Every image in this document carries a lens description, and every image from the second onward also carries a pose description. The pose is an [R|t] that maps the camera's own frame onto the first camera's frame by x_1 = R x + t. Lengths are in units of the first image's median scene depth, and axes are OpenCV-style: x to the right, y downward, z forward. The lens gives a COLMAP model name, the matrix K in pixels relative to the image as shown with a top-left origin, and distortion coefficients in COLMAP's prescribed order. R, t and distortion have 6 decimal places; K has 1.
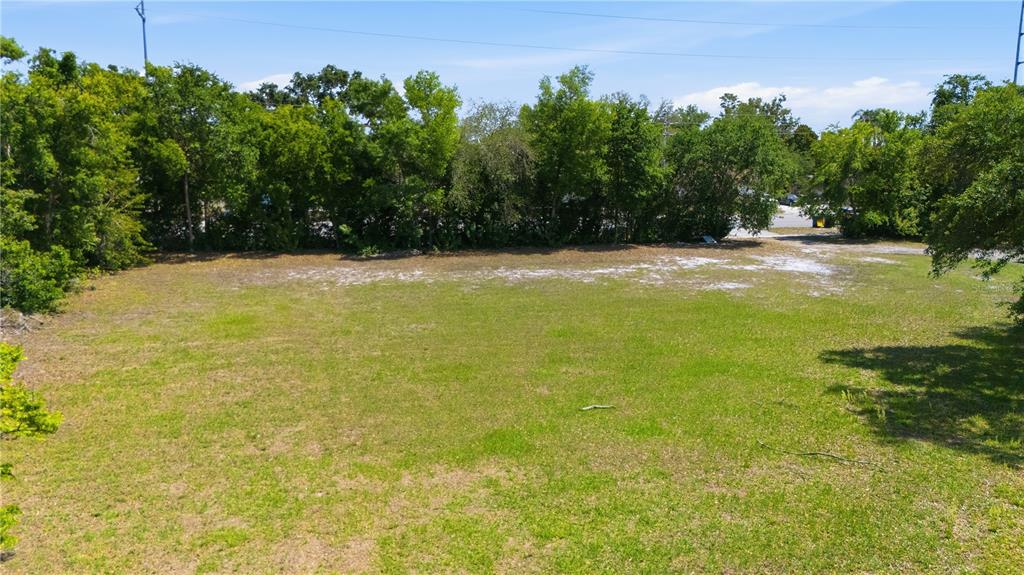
lens RADIAL K [[745.1, 0, 512.8], [0, 745.1, 278.3], [0, 0, 1]] dist [0.035765, -0.002708]
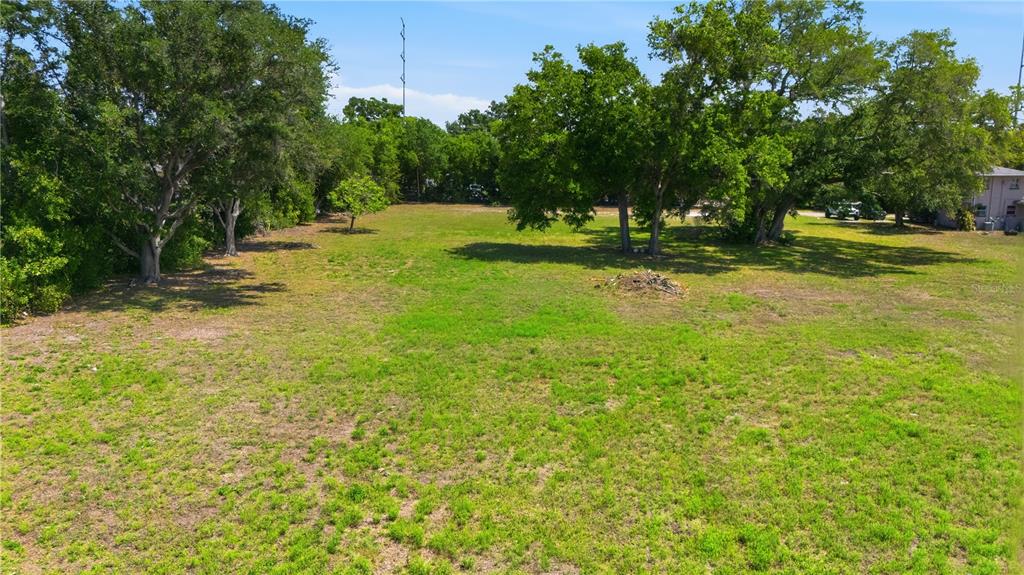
lens RADIAL K [[745.1, 0, 513.9], [0, 745.1, 291.4], [0, 0, 1]] dist [0.035765, -0.002708]
pose [[0.956123, 0.059770, -0.286804, 0.483353], [-0.054140, 0.998154, 0.027525, 0.152798], [0.287920, -0.010790, 0.957594, -1.020100]]
